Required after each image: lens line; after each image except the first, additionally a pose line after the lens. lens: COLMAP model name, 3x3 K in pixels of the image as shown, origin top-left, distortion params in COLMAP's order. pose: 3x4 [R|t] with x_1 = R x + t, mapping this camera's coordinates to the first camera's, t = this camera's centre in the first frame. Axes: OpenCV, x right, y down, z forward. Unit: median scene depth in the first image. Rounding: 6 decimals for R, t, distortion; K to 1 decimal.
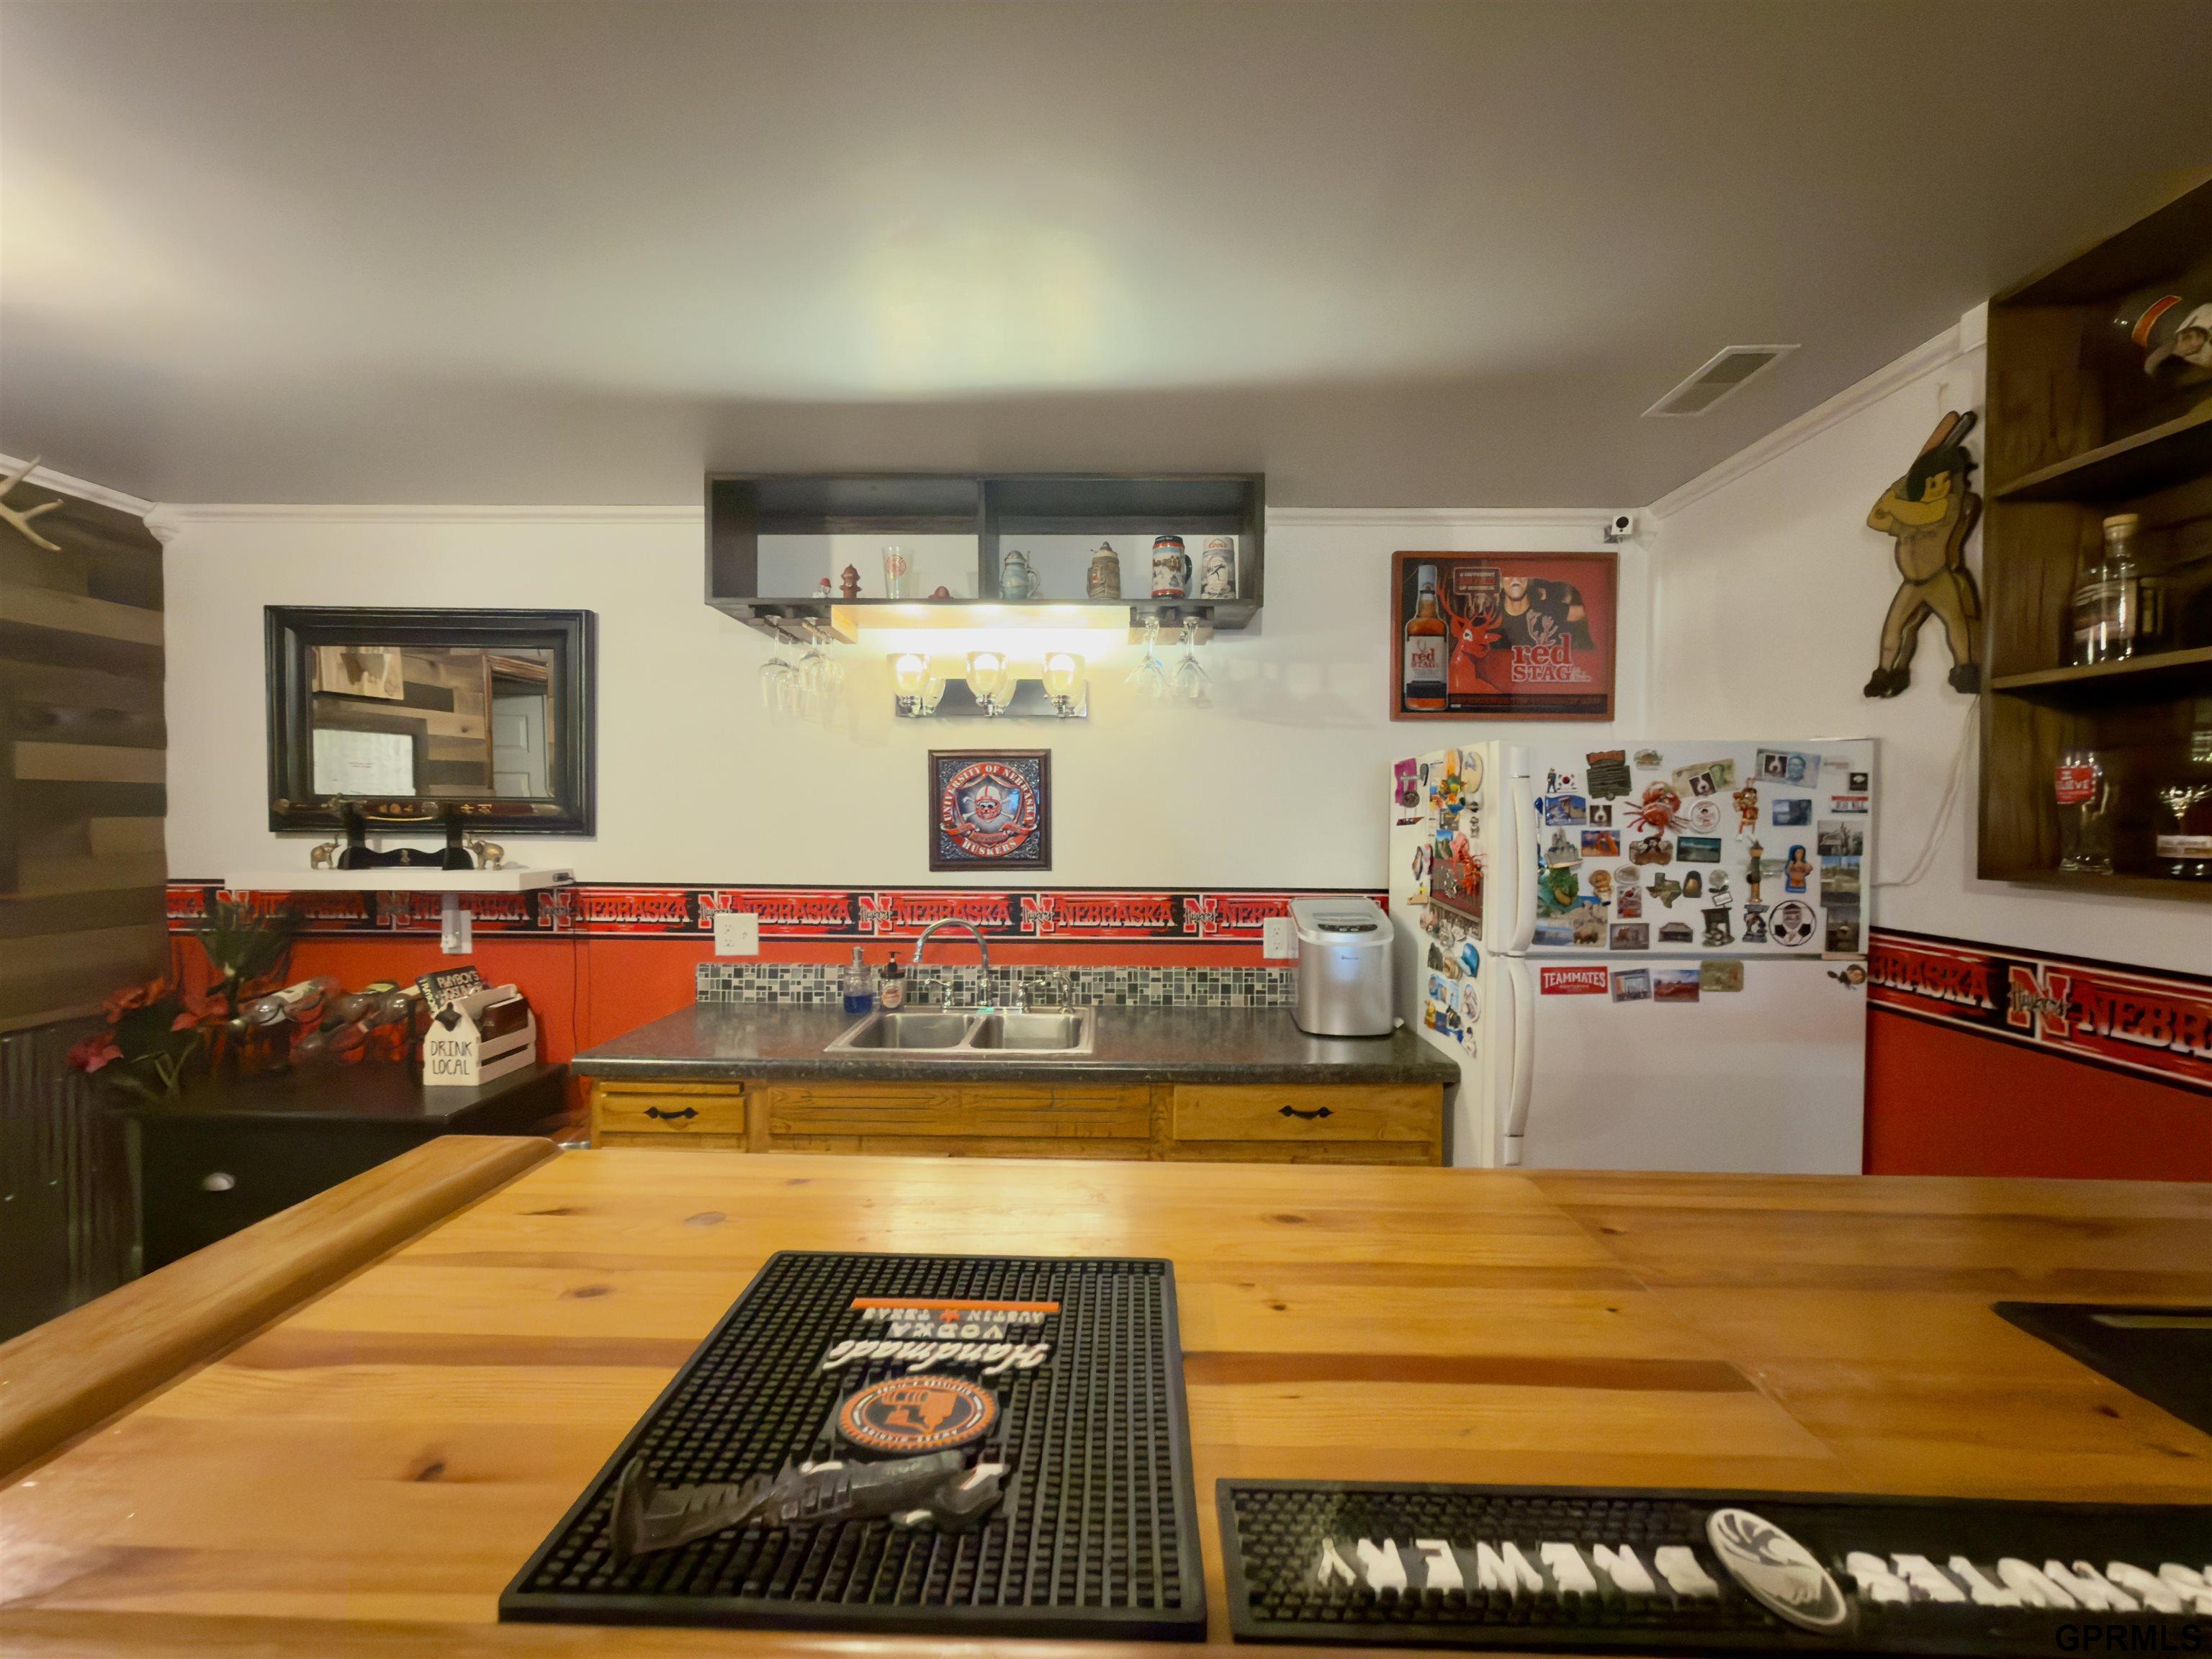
lens RADIAL K [[883.6, 0, 1108.6], [0, 883.6, 826.8], [0, 0, 1]] dist [0.000910, -0.000513]
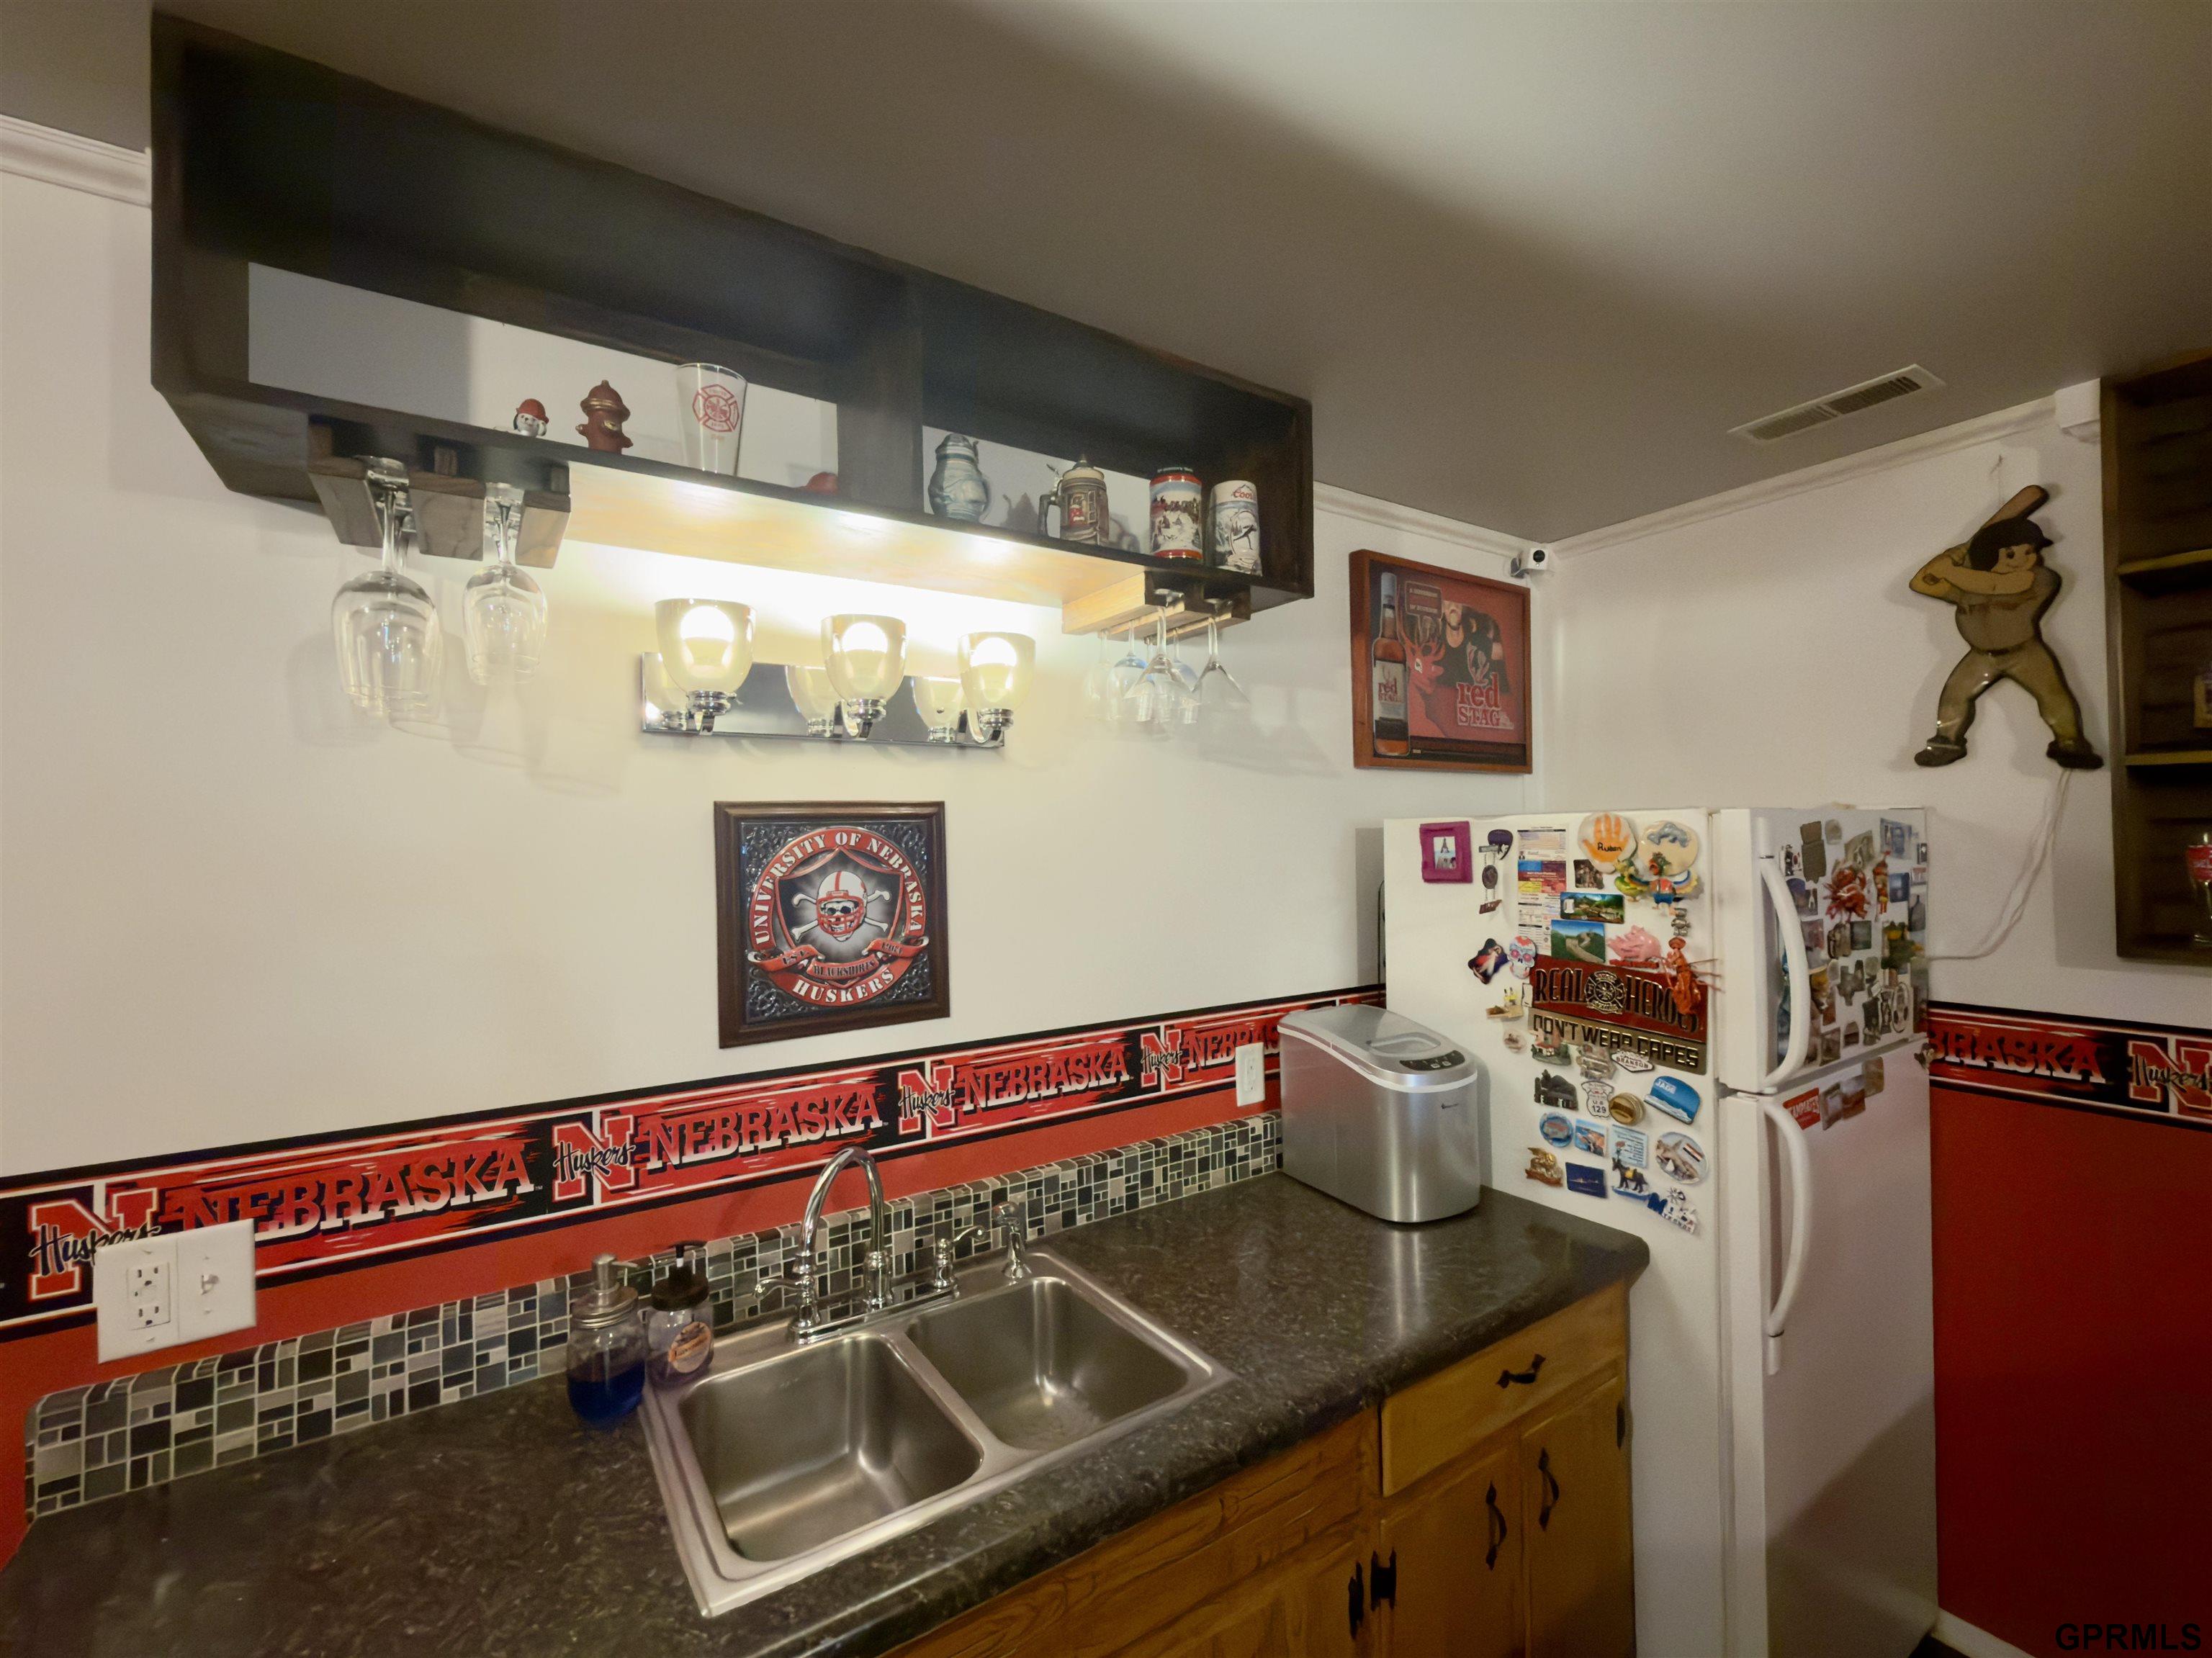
lens RADIAL K [[935.9, 0, 1109.3], [0, 935.9, 831.4], [0, 0, 1]] dist [-0.003001, 0.000530]
pose [[0.830168, -0.012542, 0.557372, -0.314675], [0.028279, 0.999407, -0.019632, -0.054738], [-0.556795, 0.032060, 0.830031, 0.447890]]
